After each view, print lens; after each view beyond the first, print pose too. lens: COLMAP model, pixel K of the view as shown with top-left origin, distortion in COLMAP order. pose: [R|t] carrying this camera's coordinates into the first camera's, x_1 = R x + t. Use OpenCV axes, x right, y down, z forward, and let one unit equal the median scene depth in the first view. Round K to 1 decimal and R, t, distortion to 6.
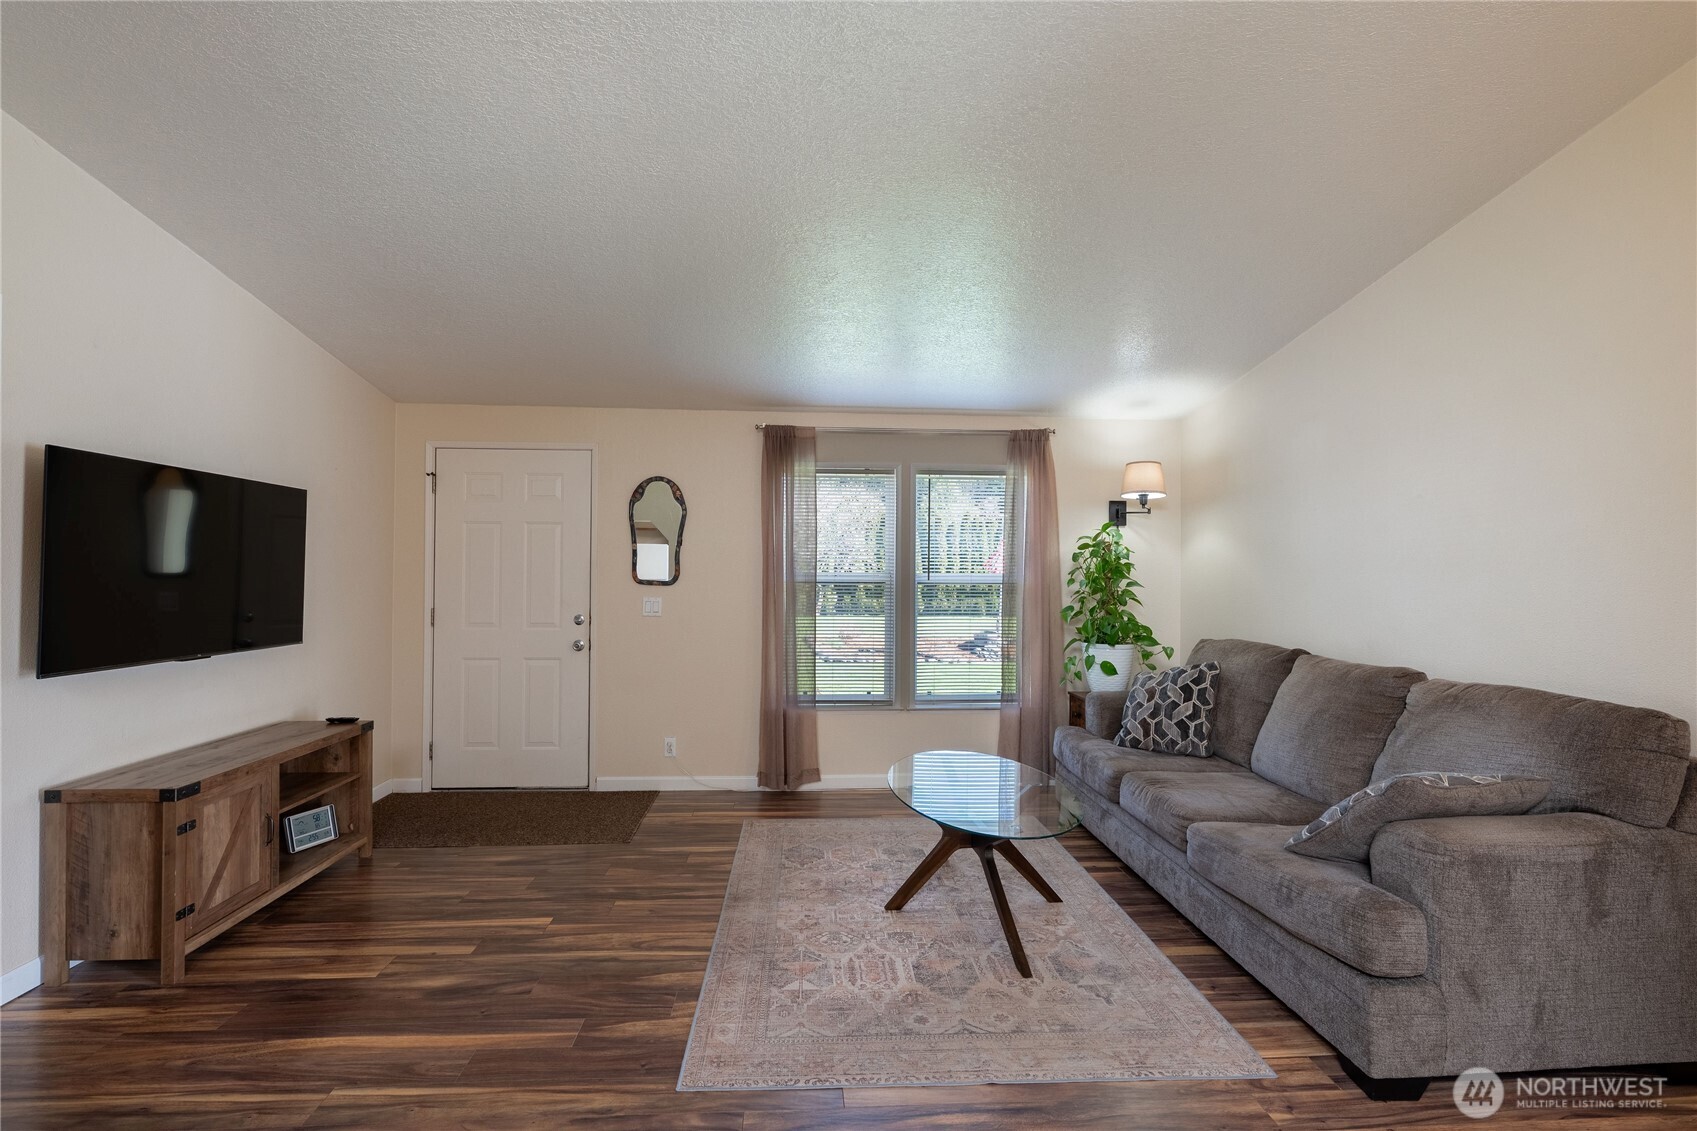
lens RADIAL K [[771.3, 0, 845.1], [0, 771.3, 564.9], [0, 0, 1]] dist [-0.002721, 0.000046]
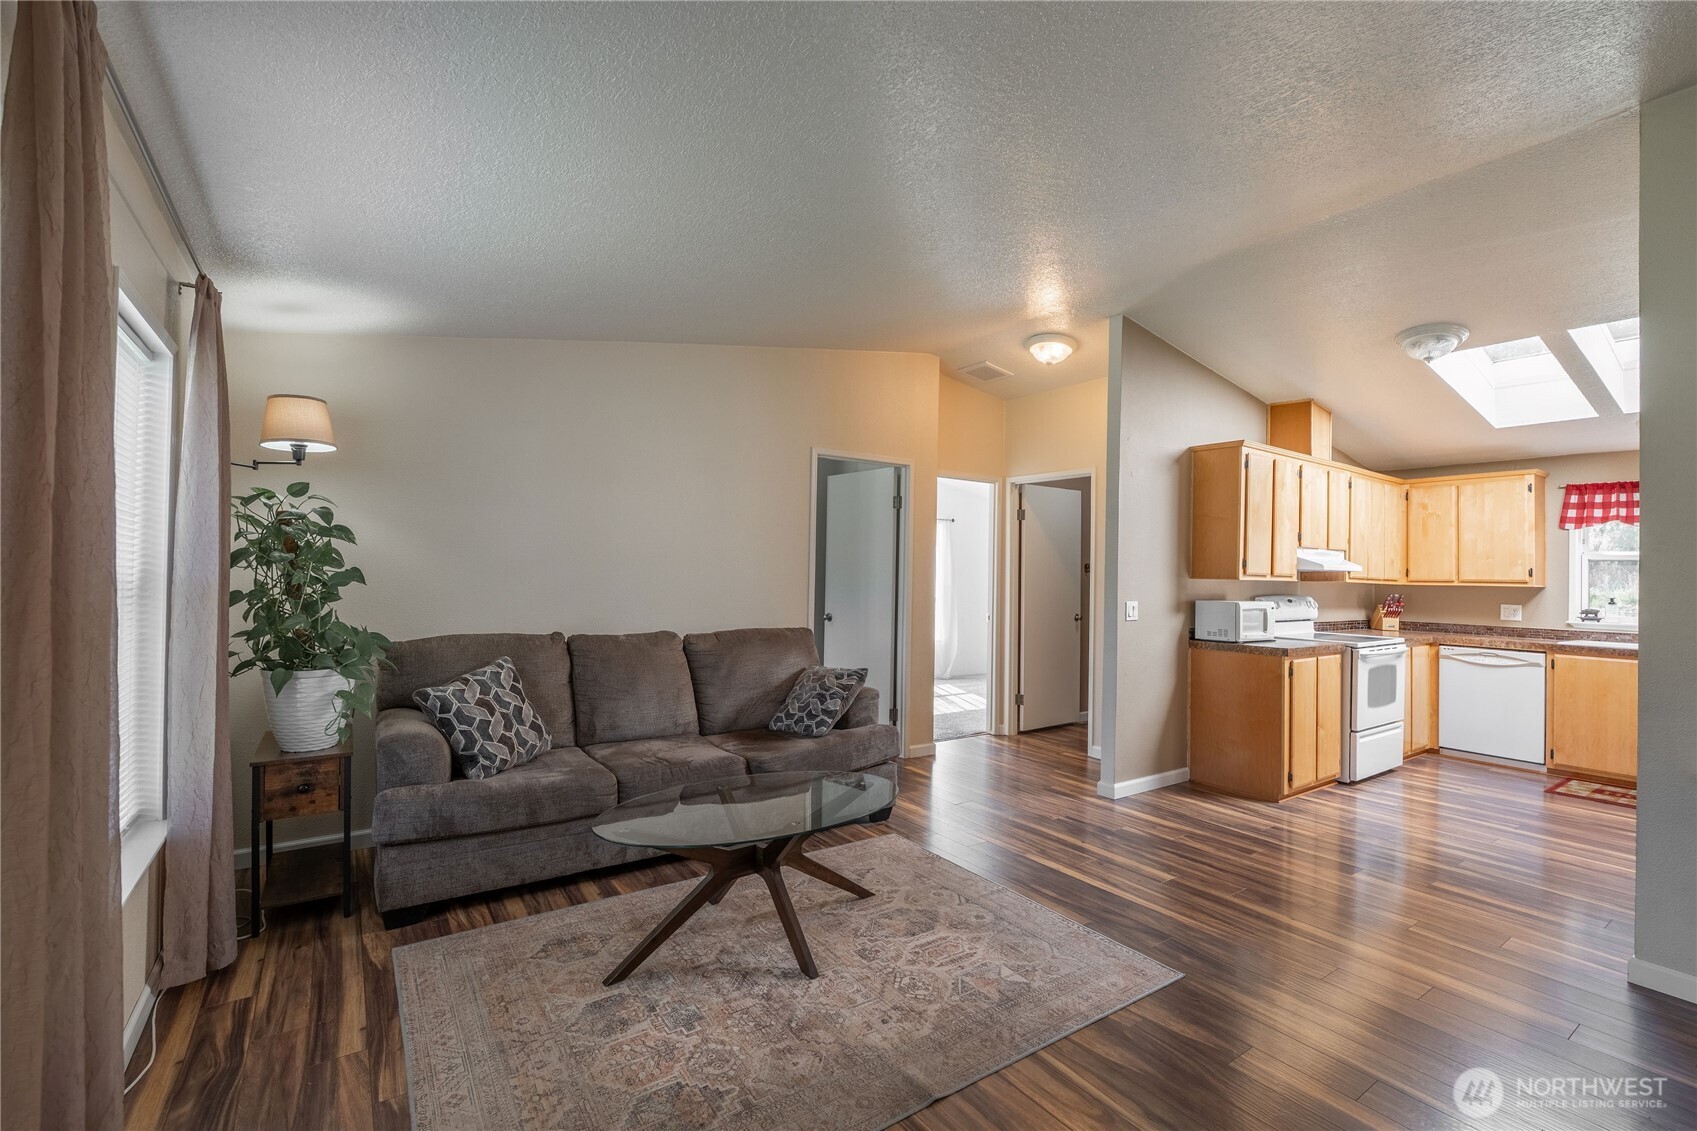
lens RADIAL K [[738.3, 0, 840.7], [0, 738.3, 563.0], [0, 0, 1]] dist [-0.005536, 0.000205]
pose [[-0.508335, -0.005563, 0.861142, -0.541177], [-0.029133, 0.999518, -0.010740, 0.007693], [-0.860667, -0.030548, -0.508252, 1.176646]]
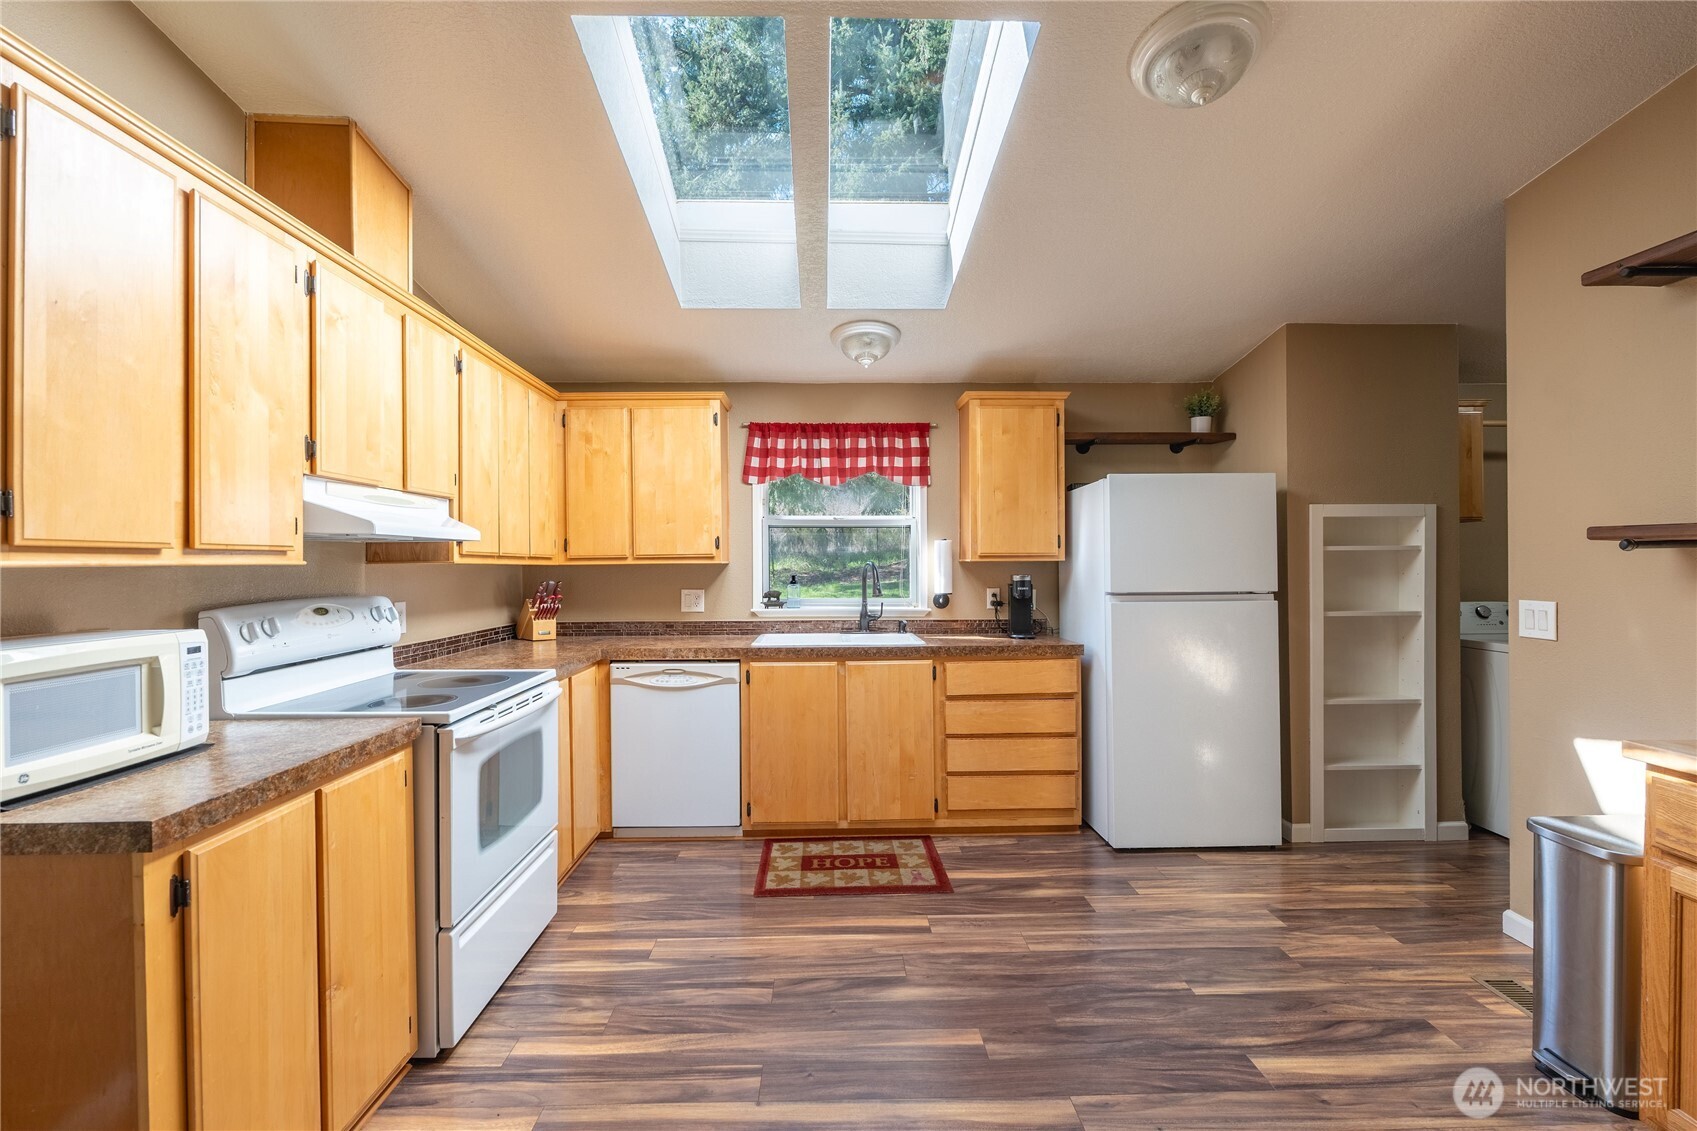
lens RADIAL K [[752.7, 0, 844.6], [0, 752.7, 563.3], [0, 0, 1]] dist [-0.006748, 0.000832]
pose [[-0.998847, -0.003453, 0.047873, -0.187862], [-0.003587, 0.999990, -0.002719, 0.000939], [-0.047863, -0.002888, -0.998850, 0.229544]]
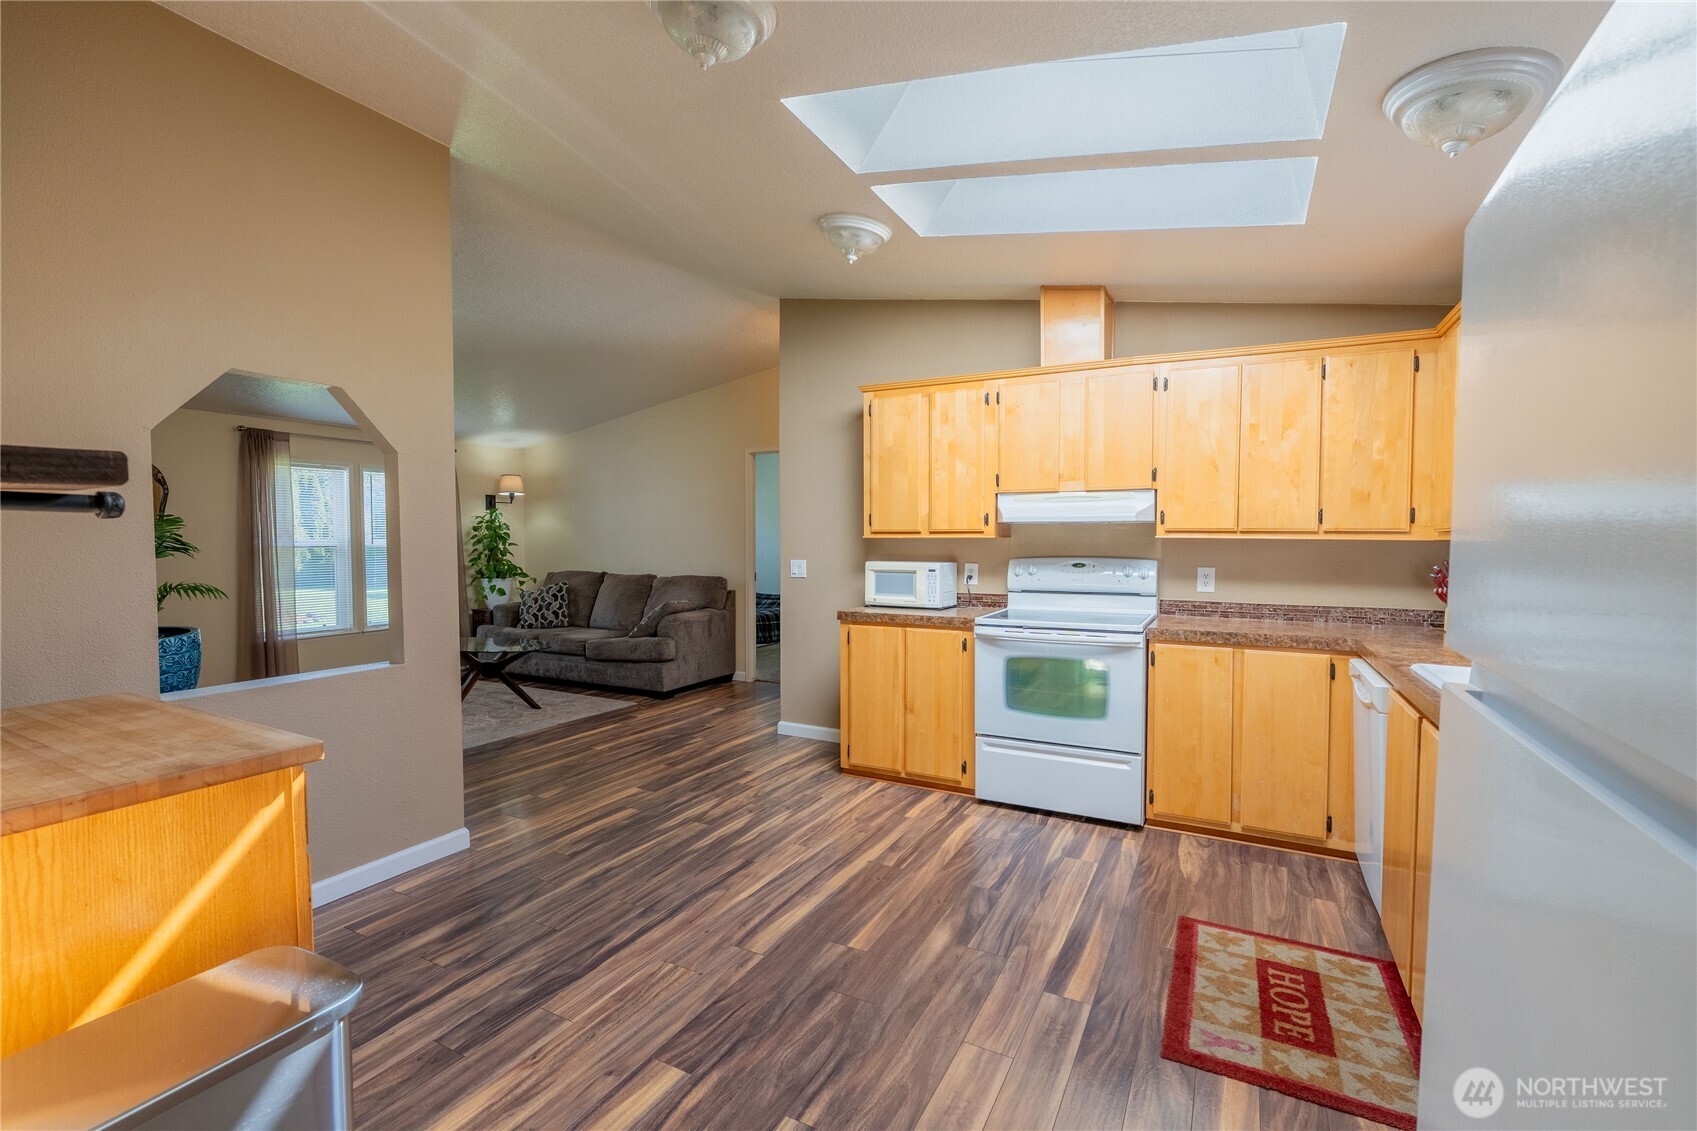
lens RADIAL K [[738.3, 0, 840.7], [0, 738.3, 563.0], [0, 0, 1]] dist [-0.005536, 0.000205]
pose [[0.534915, -0.035721, 0.844150, -0.819807], [-0.001284, 0.999070, 0.043090, -0.007754], [-0.844905, -0.024134, 0.534372, -0.691114]]
